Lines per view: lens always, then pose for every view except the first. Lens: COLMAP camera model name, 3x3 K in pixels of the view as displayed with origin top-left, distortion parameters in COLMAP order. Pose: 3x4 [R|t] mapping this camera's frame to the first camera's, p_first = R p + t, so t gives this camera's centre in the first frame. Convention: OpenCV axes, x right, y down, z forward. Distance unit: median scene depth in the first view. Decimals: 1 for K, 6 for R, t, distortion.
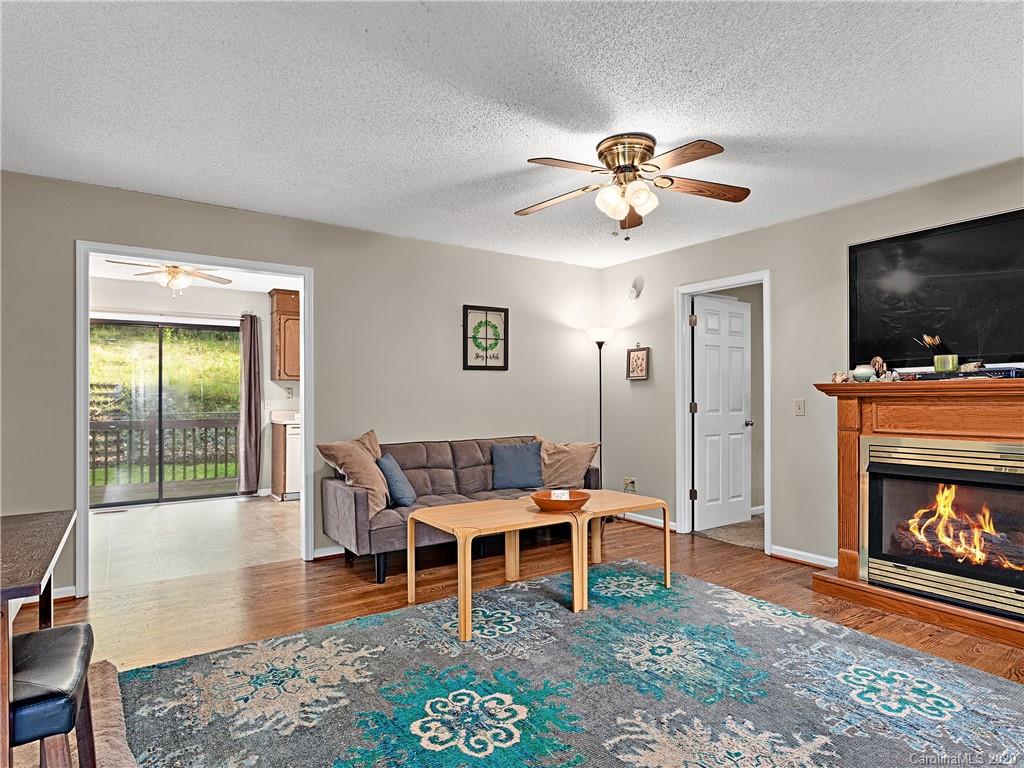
lens RADIAL K [[568.8, 0, 559.5], [0, 568.8, 386.0], [0, 0, 1]] dist [-0.004507, -0.000717]
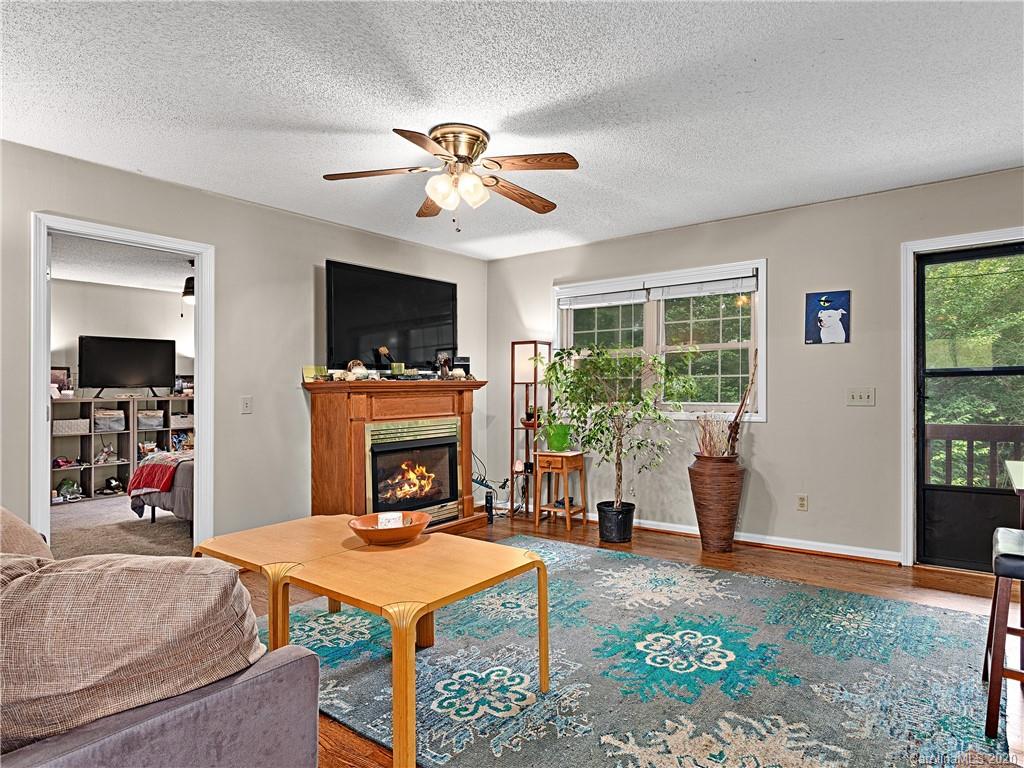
lens RADIAL K [[591.0, 0, 512.0], [0, 591.0, 384.0], [0, 0, 1]] dist [-0.003961, -0.000444]
pose [[-0.254481, 0.018519, 0.966900, -1.209038], [-0.005282, 0.999775, -0.020539, 0.040632], [-0.967063, -0.010334, -0.254326, 1.569624]]
